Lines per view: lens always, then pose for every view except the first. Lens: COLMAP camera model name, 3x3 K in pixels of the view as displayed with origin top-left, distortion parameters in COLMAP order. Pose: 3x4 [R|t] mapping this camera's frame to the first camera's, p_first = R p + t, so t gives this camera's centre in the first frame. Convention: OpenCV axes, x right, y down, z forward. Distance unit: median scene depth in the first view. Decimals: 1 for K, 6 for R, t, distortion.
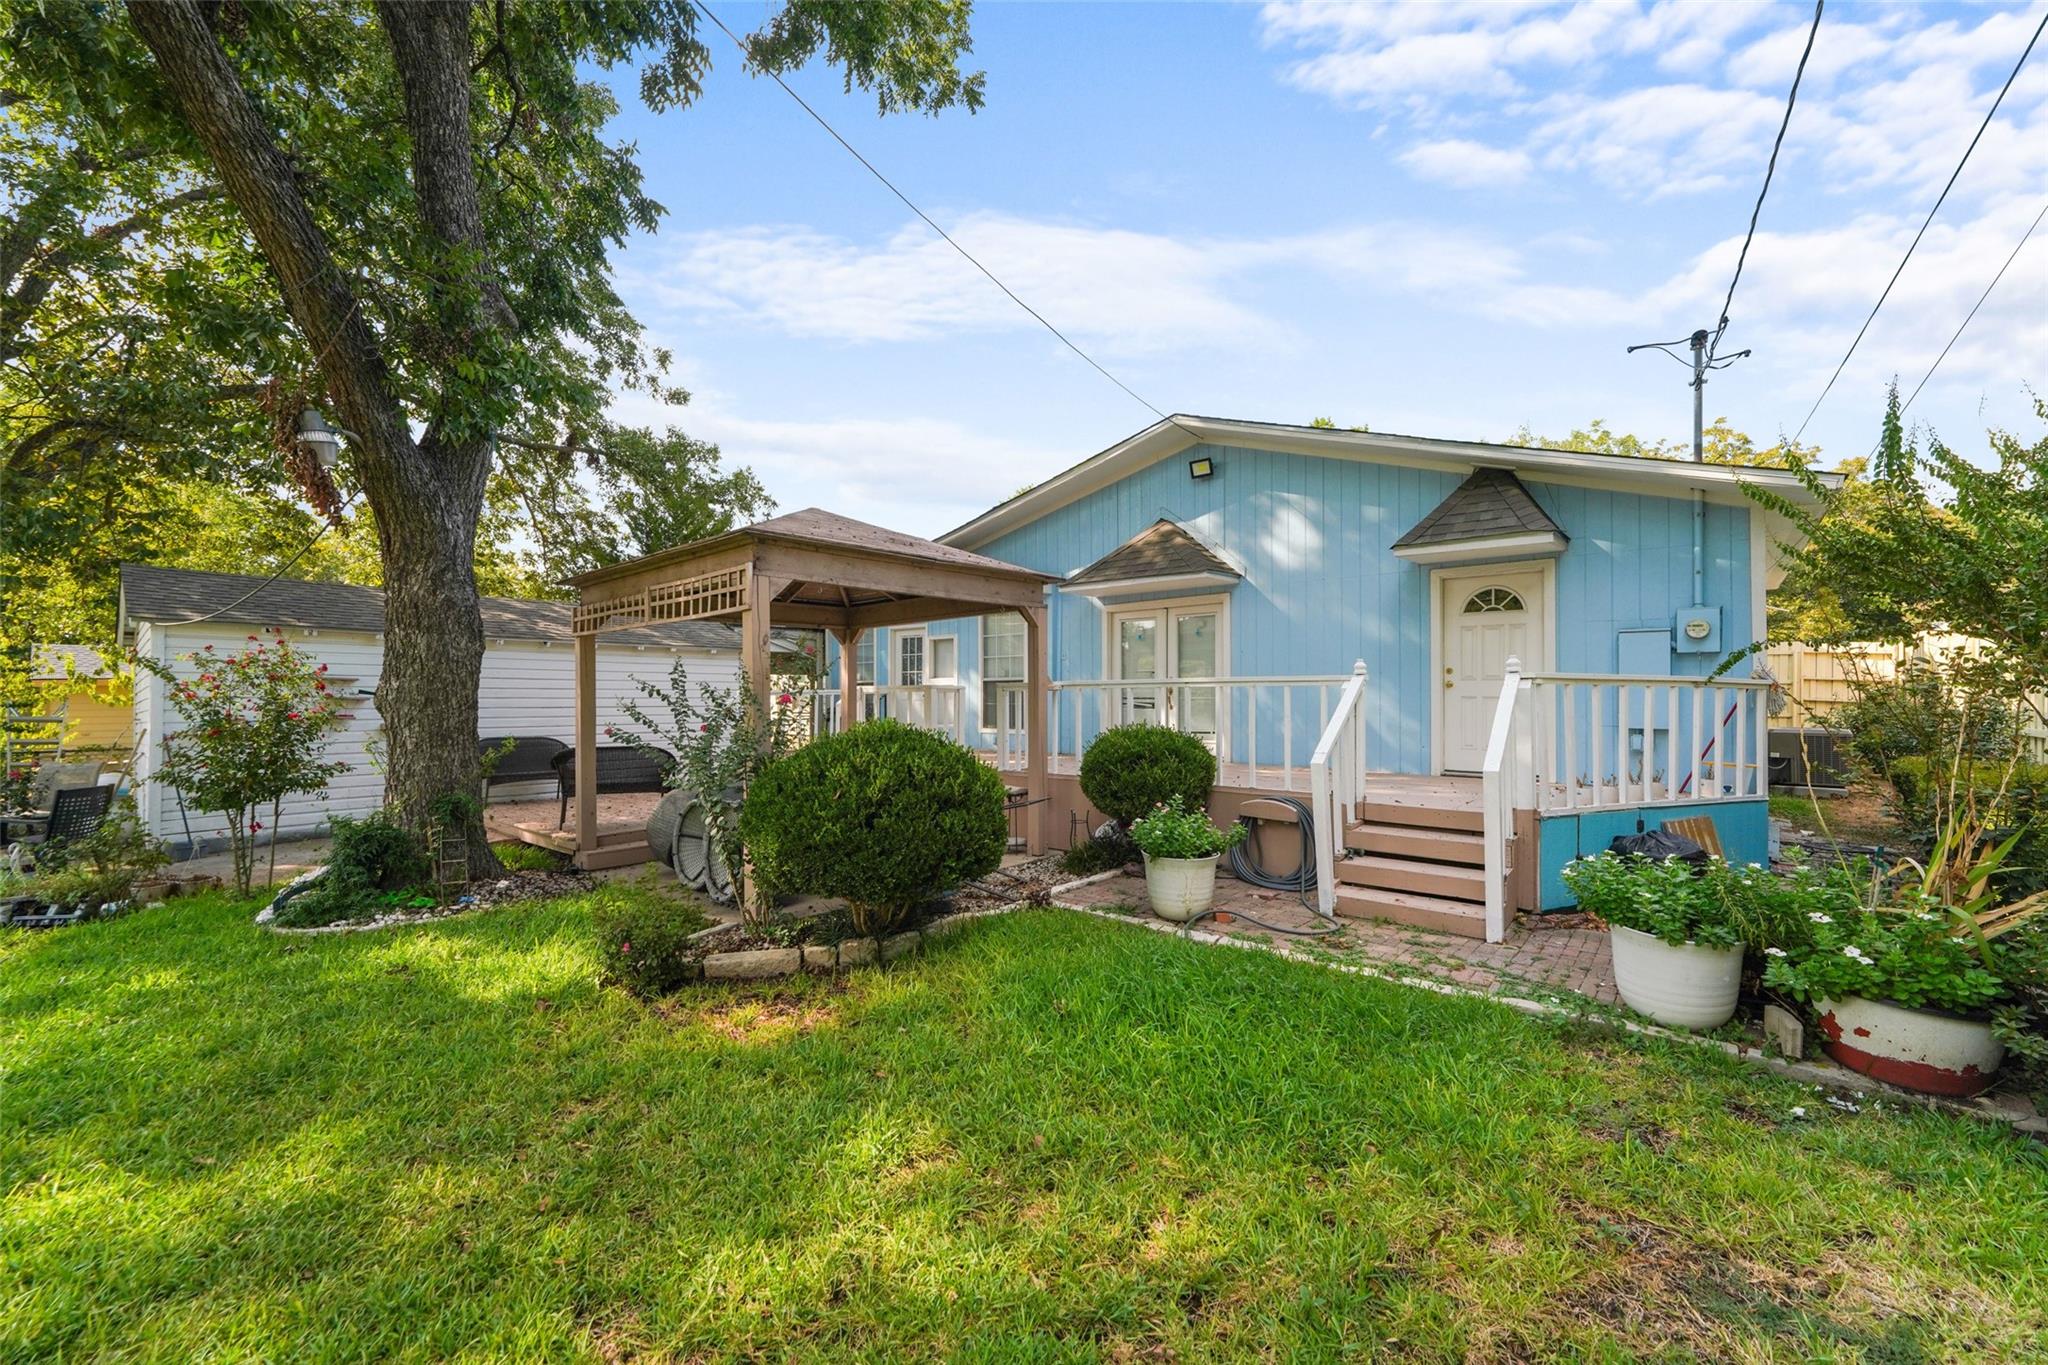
lens RADIAL K [[810.6, 0, 1024.0], [0, 810.6, 682.5], [0, 0, 1]] dist [0.002102, 0.000065]
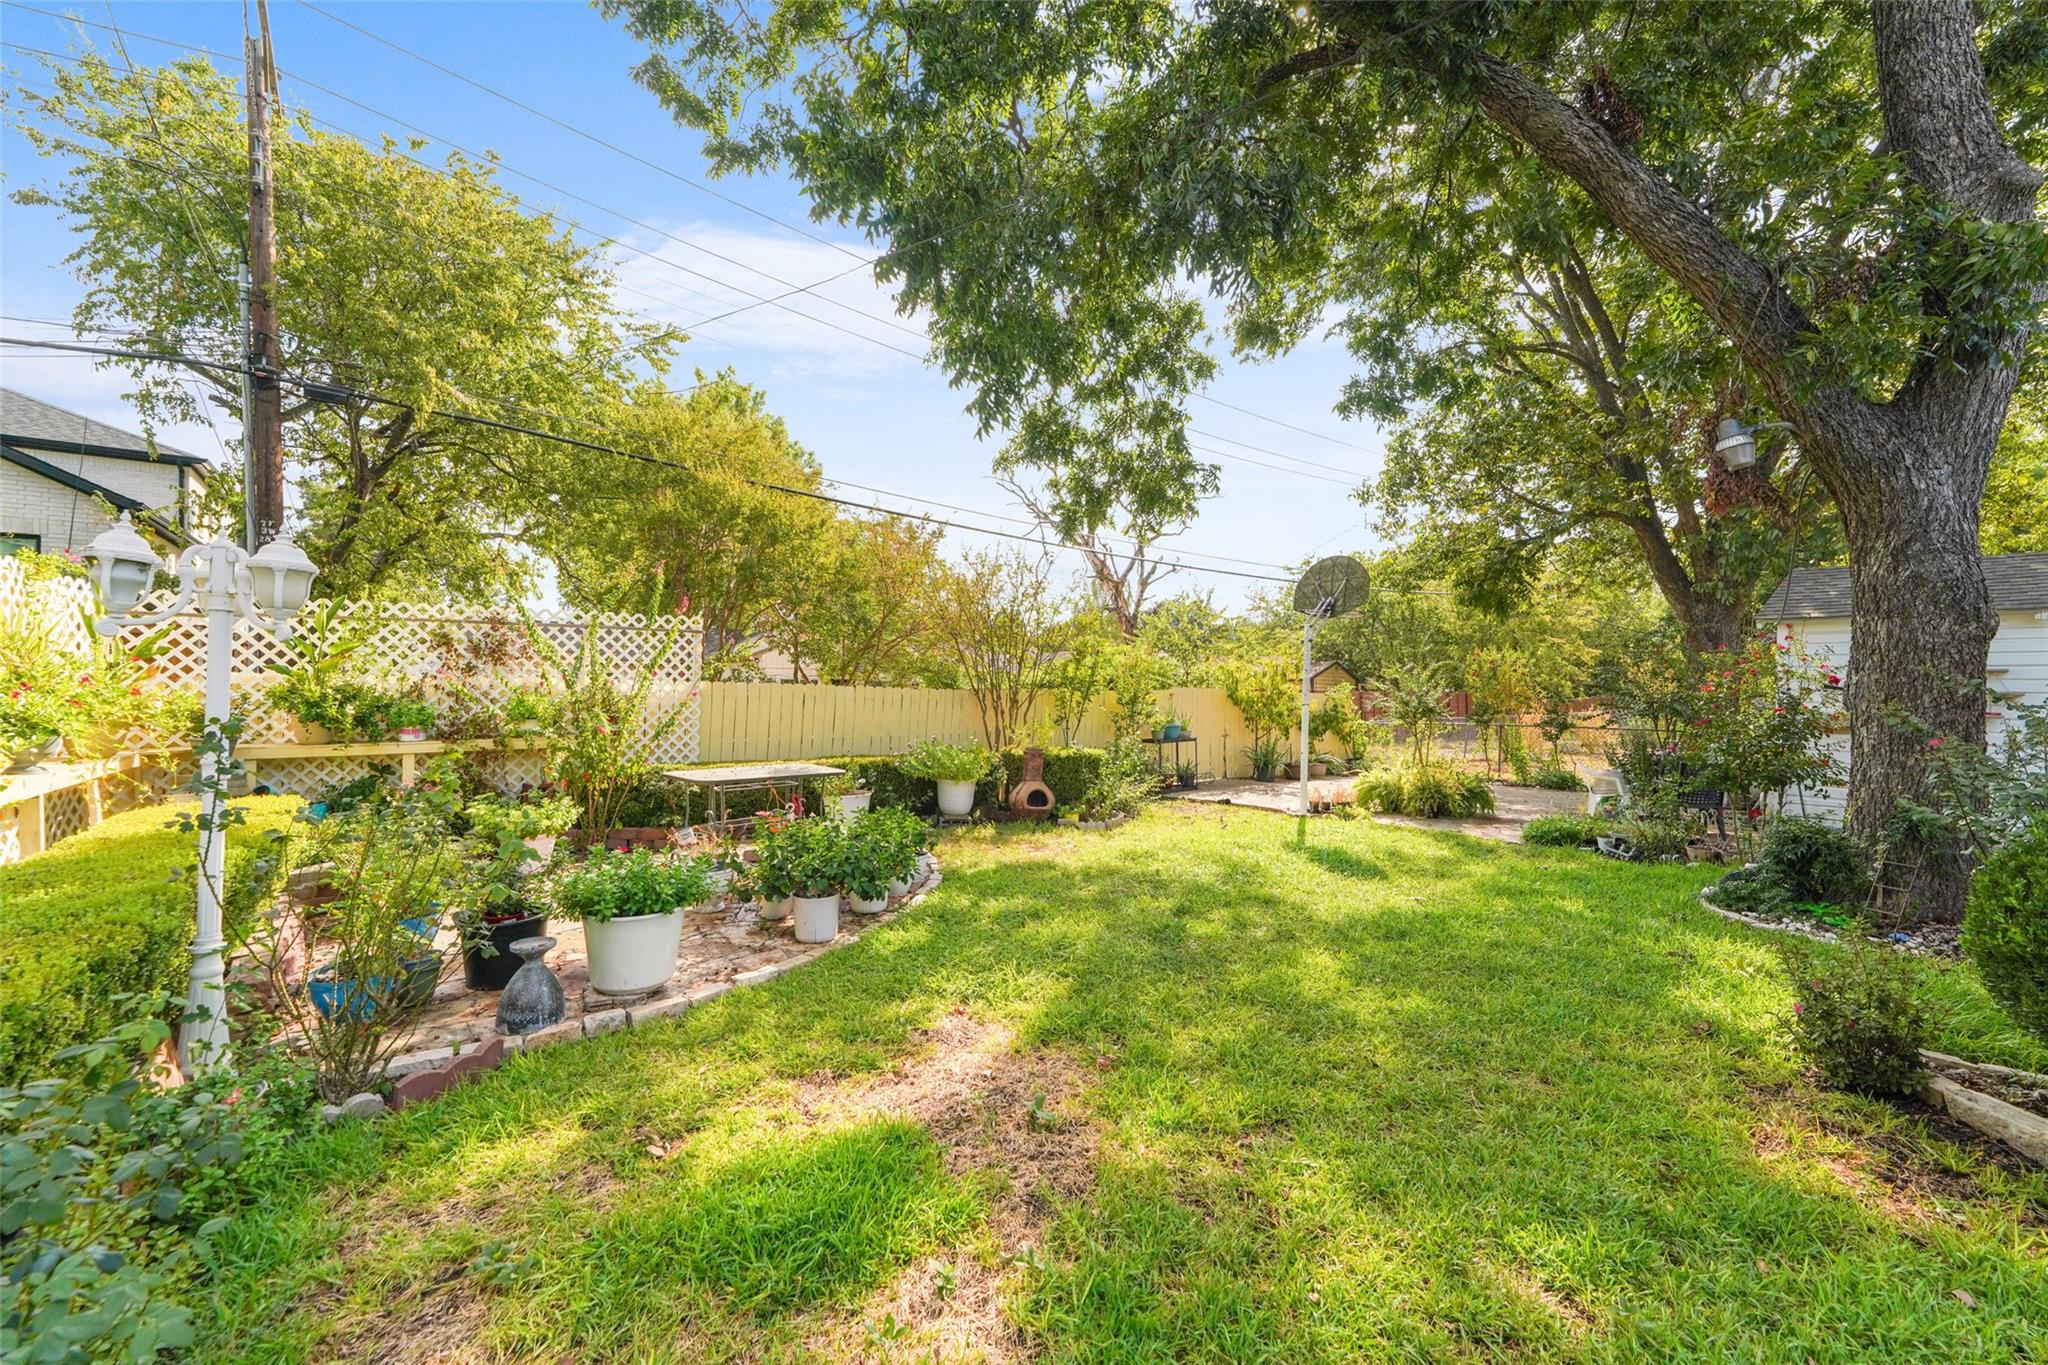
lens RADIAL K [[810.6, 0, 1024.0], [0, 810.6, 682.5], [0, 0, 1]] dist [0.002102, 0.000065]
pose [[-0.204670, -0.004068, -0.978823, 0.463099], [0.009785, 0.999933, -0.006201, 0.005331], [0.978782, -0.010847, -0.204617, 0.440288]]
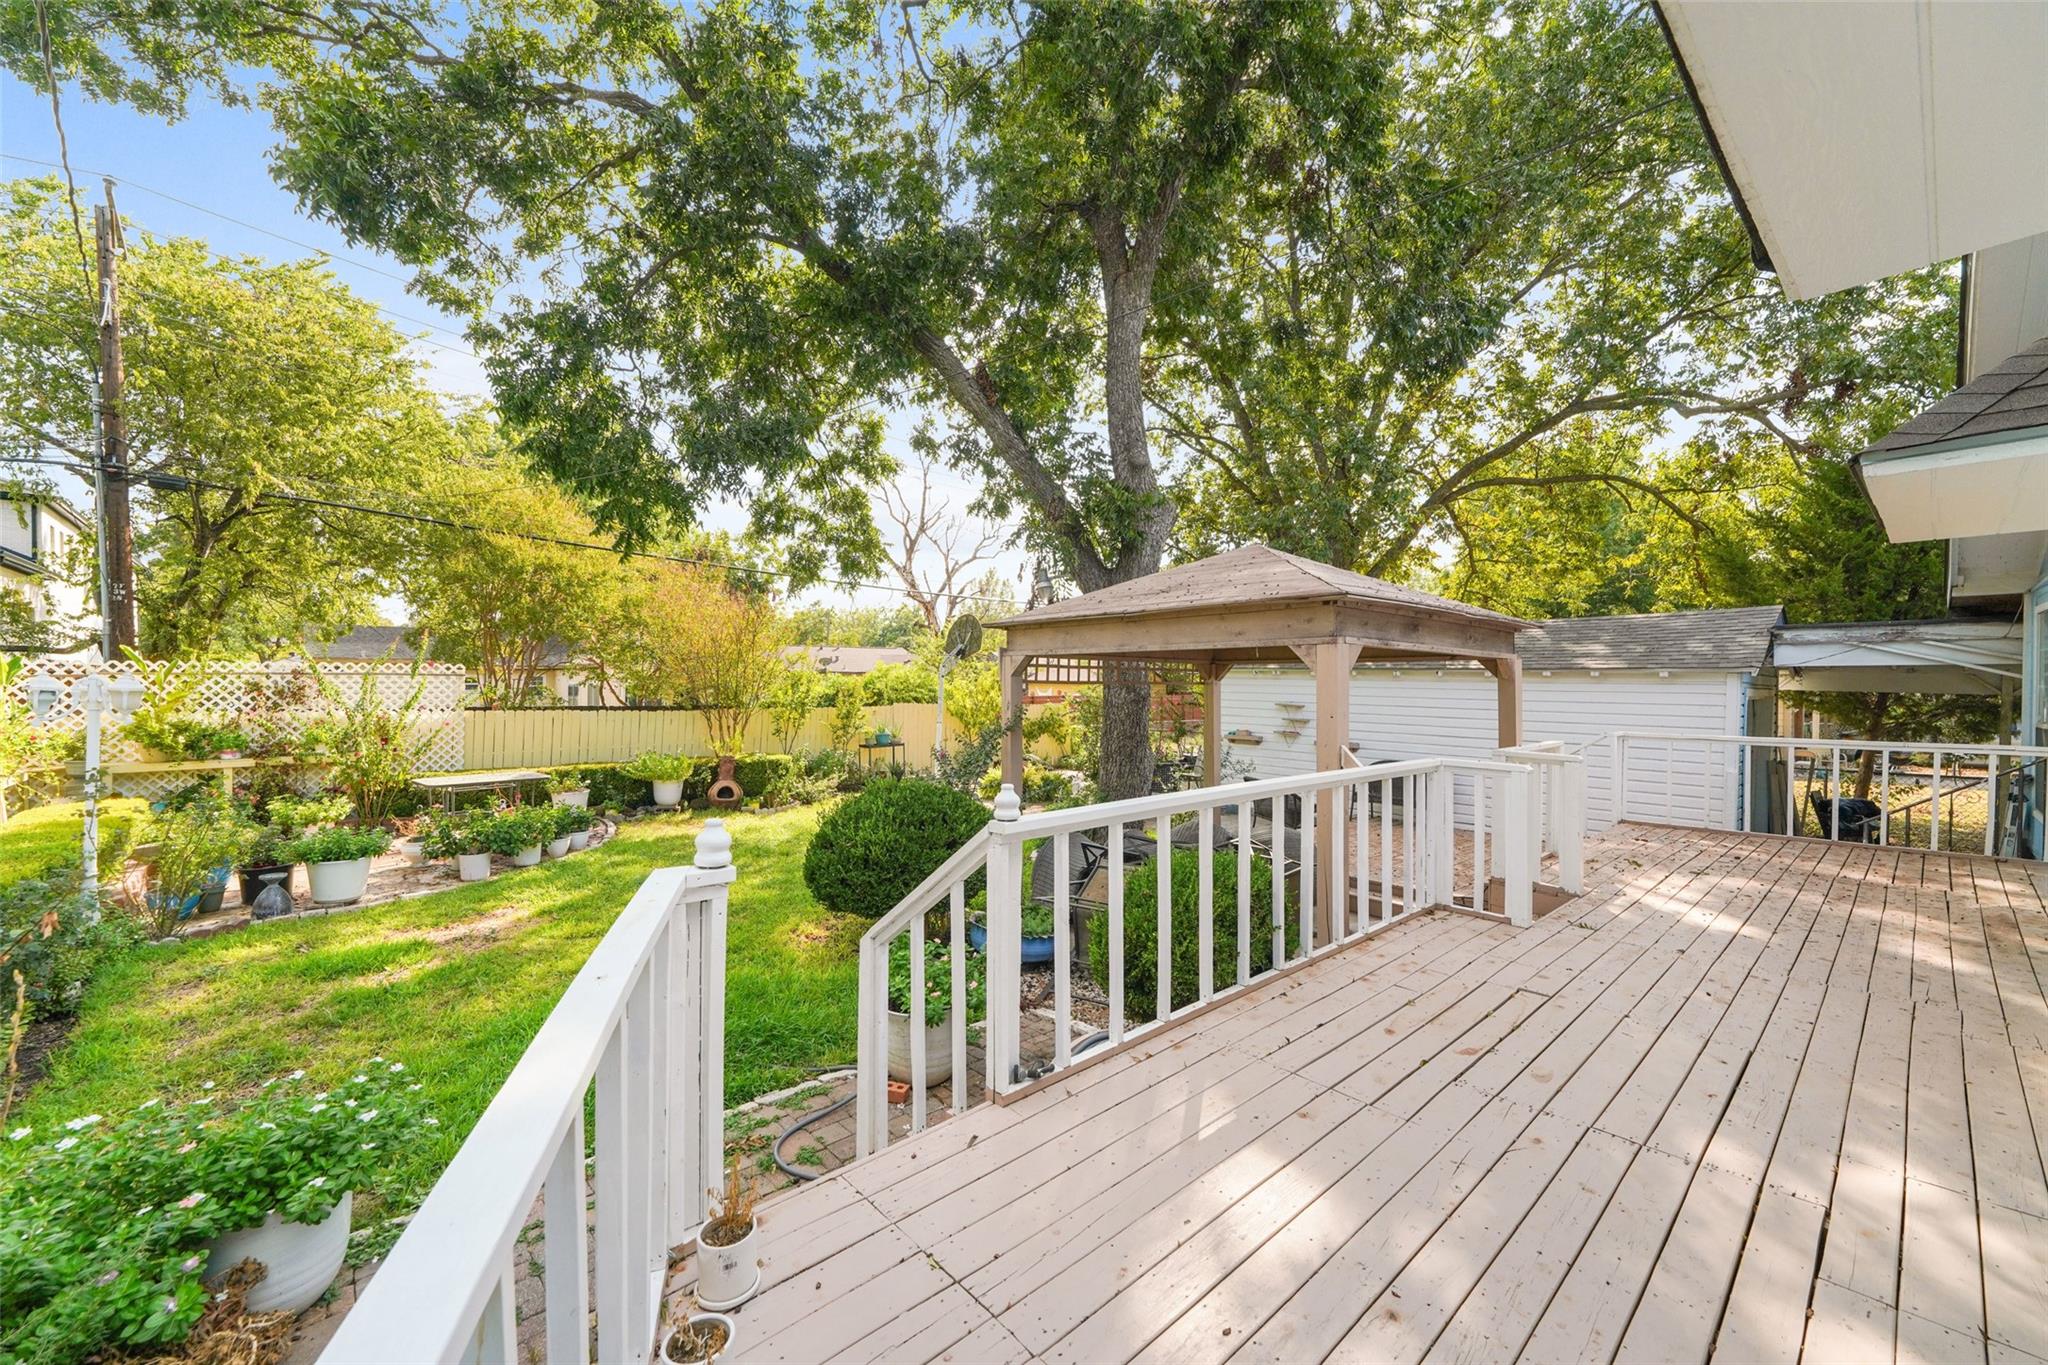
lens RADIAL K [[803.1, 0, 1024.0], [0, 803.1, 682.5], [0, 0, 1]] dist [-0.002222, -0.000131]
pose [[-0.110199, 0.008251, -0.993875, 0.798454], [0.008877, 0.999934, 0.007317, -0.053013], [0.993870, -0.008017, -0.110265, 0.917083]]
